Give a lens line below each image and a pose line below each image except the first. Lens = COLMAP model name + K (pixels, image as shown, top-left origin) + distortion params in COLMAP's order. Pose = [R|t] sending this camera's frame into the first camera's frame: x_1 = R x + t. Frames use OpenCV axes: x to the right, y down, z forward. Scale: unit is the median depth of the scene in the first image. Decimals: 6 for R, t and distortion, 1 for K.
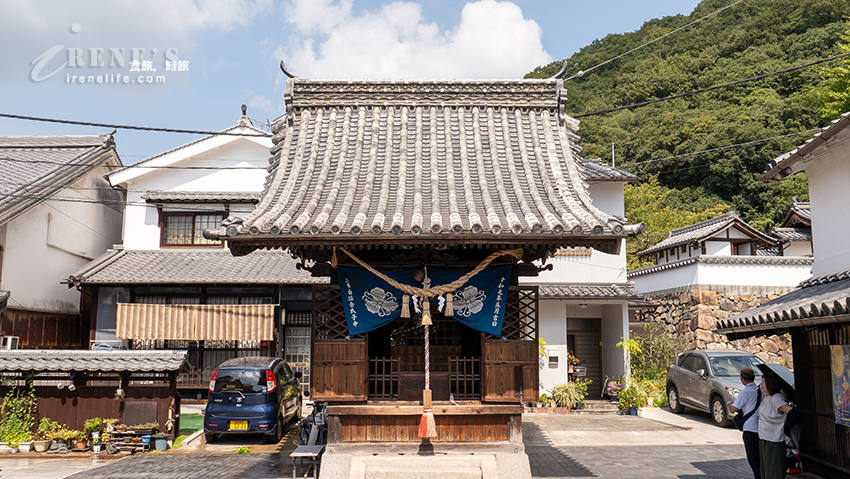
lens RADIAL K [[756.0, 0, 423.1], [0, 756.0, 239.9], [0, 0, 1]] dist [-0.019535, 0.019542]
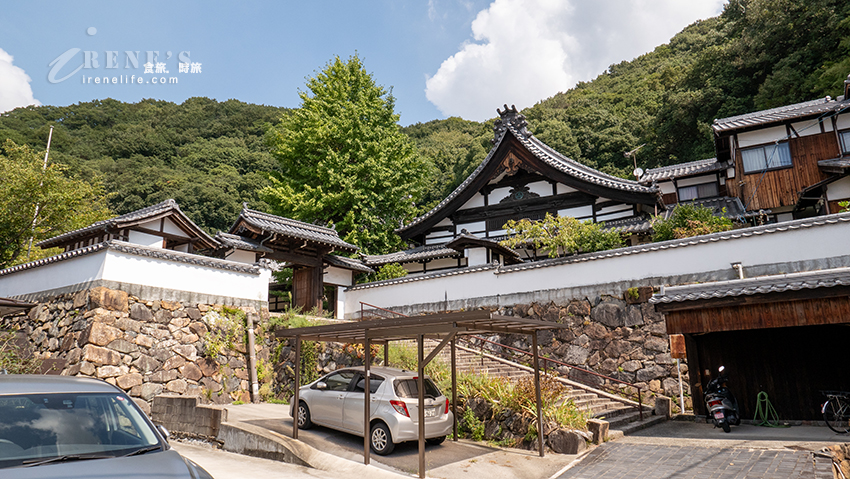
lens RADIAL K [[559.1, 0, 424.4], [0, 559.1, 236.4], [0, 0, 1]] dist [-0.024800, 0.002372]
pose [[0.700946, 0.166826, 0.693429, 0.195726], [-0.095715, 0.985467, -0.140332, 0.057972], [-0.706762, 0.031994, 0.706727, 0.396211]]
